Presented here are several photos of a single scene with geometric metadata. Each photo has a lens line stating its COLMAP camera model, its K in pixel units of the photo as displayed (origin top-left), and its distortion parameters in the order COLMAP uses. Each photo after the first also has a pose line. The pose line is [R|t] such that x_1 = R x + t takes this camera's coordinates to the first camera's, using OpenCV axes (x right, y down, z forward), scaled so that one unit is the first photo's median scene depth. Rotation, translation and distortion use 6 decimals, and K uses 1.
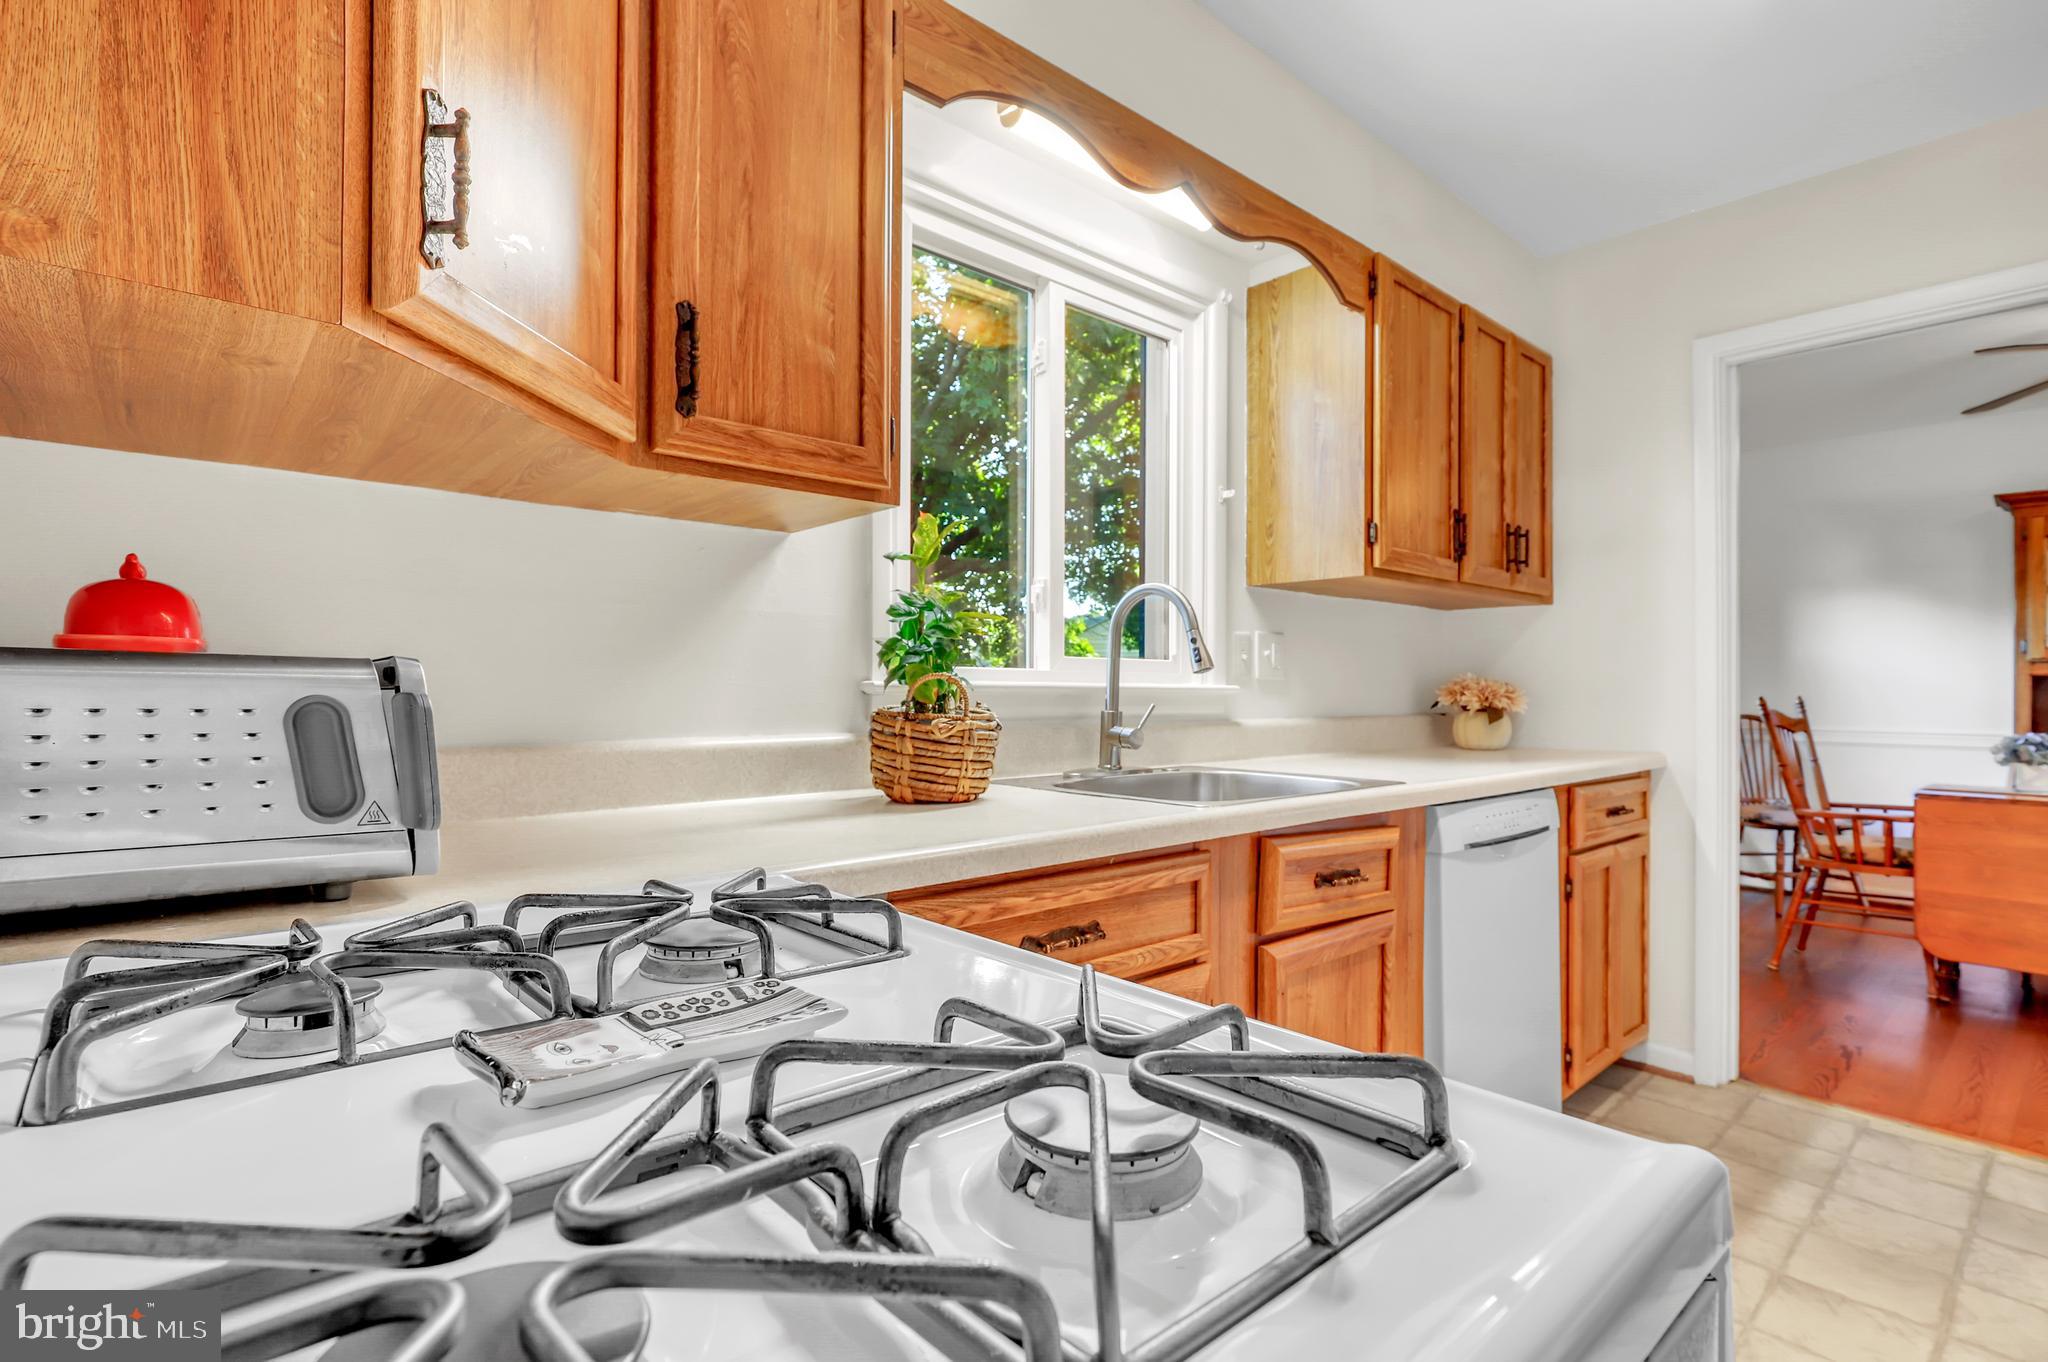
lens RADIAL K [[957.3, 0, 1028.5], [0, 957.3, 673.4], [0, 0, 1]] dist [0.000641, 0.000112]
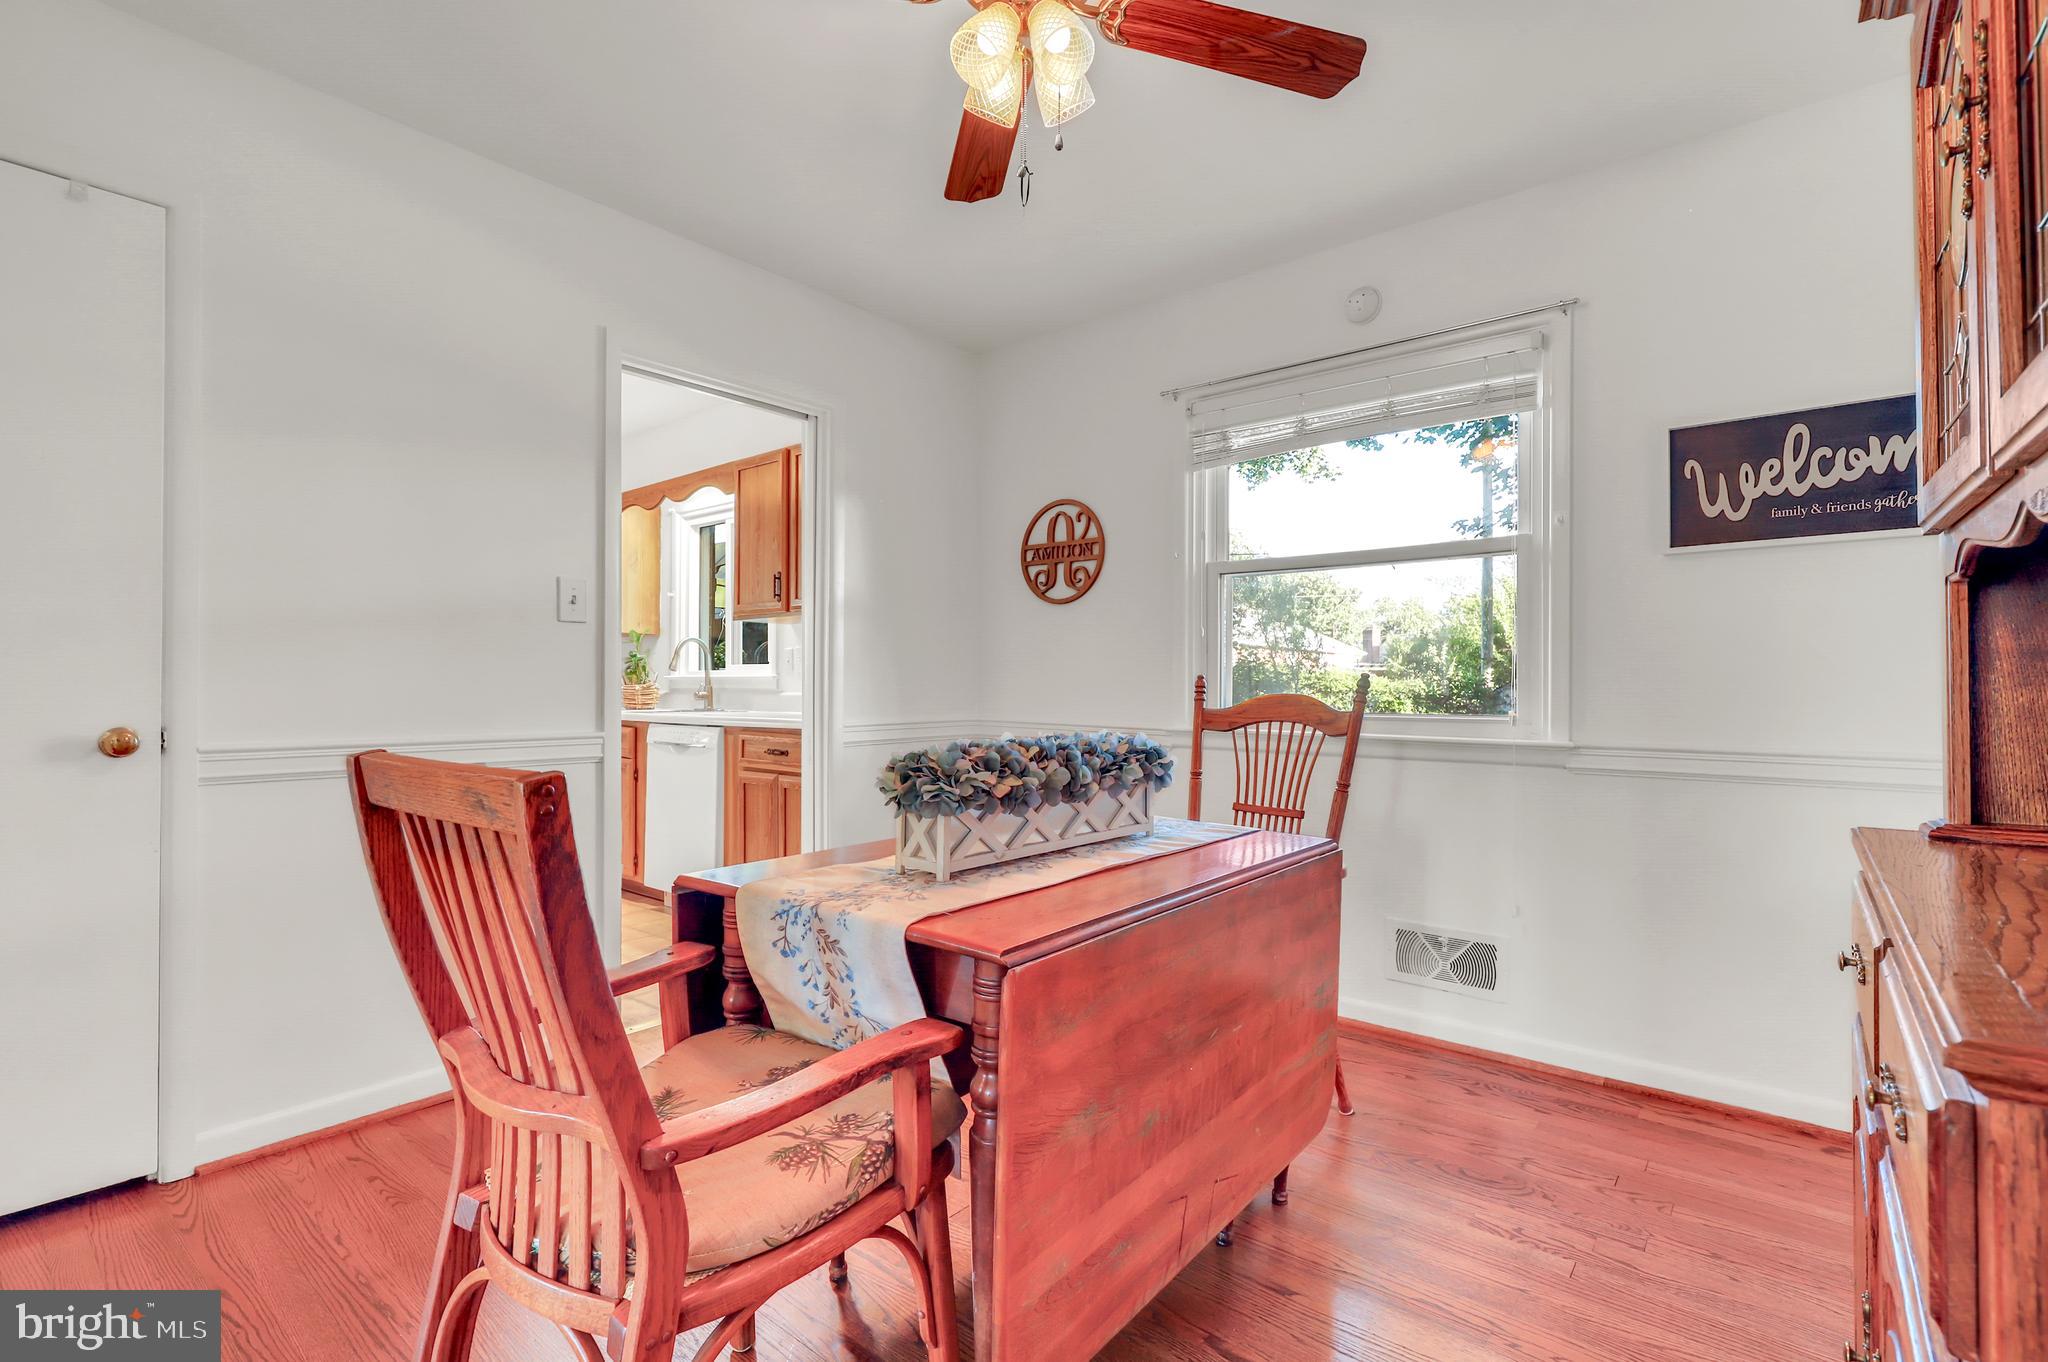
lens RADIAL K [[930.2, 0, 1034.9], [0, 930.2, 685.2], [0, 0, 1]] dist [0.000910, -0.000131]
pose [[0.157923, -0.008315, -0.987416, 4.011287], [0.014217, 0.999880, -0.006147, 0.093046], [0.987349, -0.013067, 0.158022, 2.174946]]
